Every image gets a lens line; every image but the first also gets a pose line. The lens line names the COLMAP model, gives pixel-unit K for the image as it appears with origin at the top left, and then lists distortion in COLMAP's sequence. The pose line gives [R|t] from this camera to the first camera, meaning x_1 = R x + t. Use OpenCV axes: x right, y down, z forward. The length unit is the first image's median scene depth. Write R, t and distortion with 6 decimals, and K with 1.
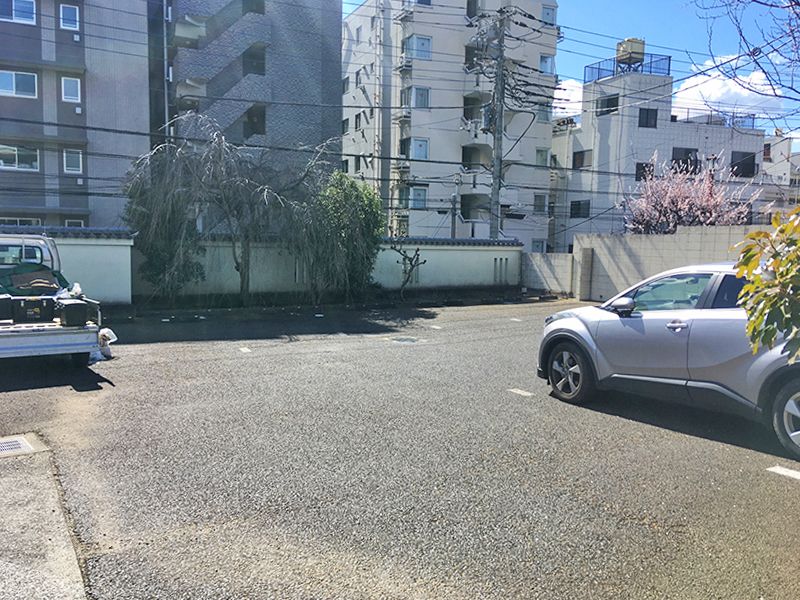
lens RADIAL K [[669.5, 0, 405.3], [0, 669.5, 299.7], [0, 0, 1]] dist [-0.000207, -0.009929]
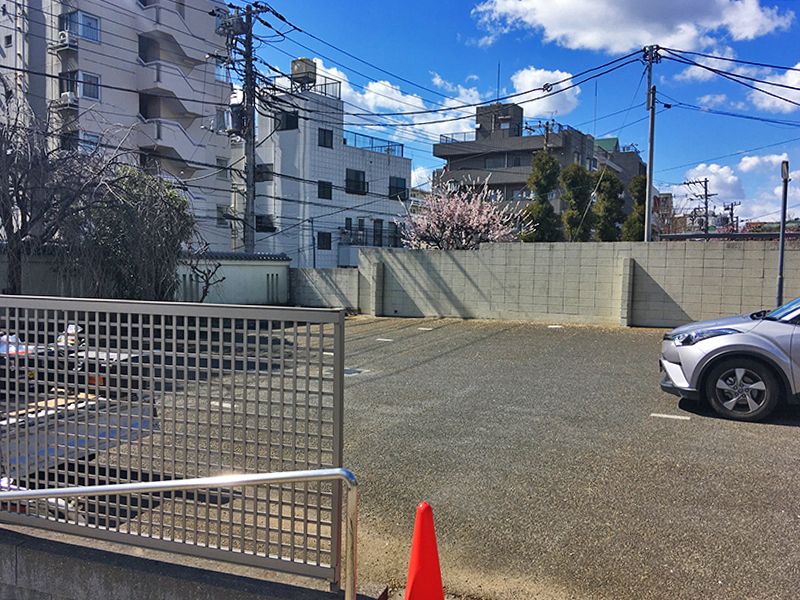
lens RADIAL K [[666.5, 0, 400.2], [0, 666.5, 288.6], [0, 0, 1]] dist [0.089809, -0.169587]
pose [[0.828589, -0.022003, 0.559424, -0.212603], [0.043941, 0.998701, -0.025803, -0.010402], [-0.558130, 0.045962, 0.828480, 0.138643]]
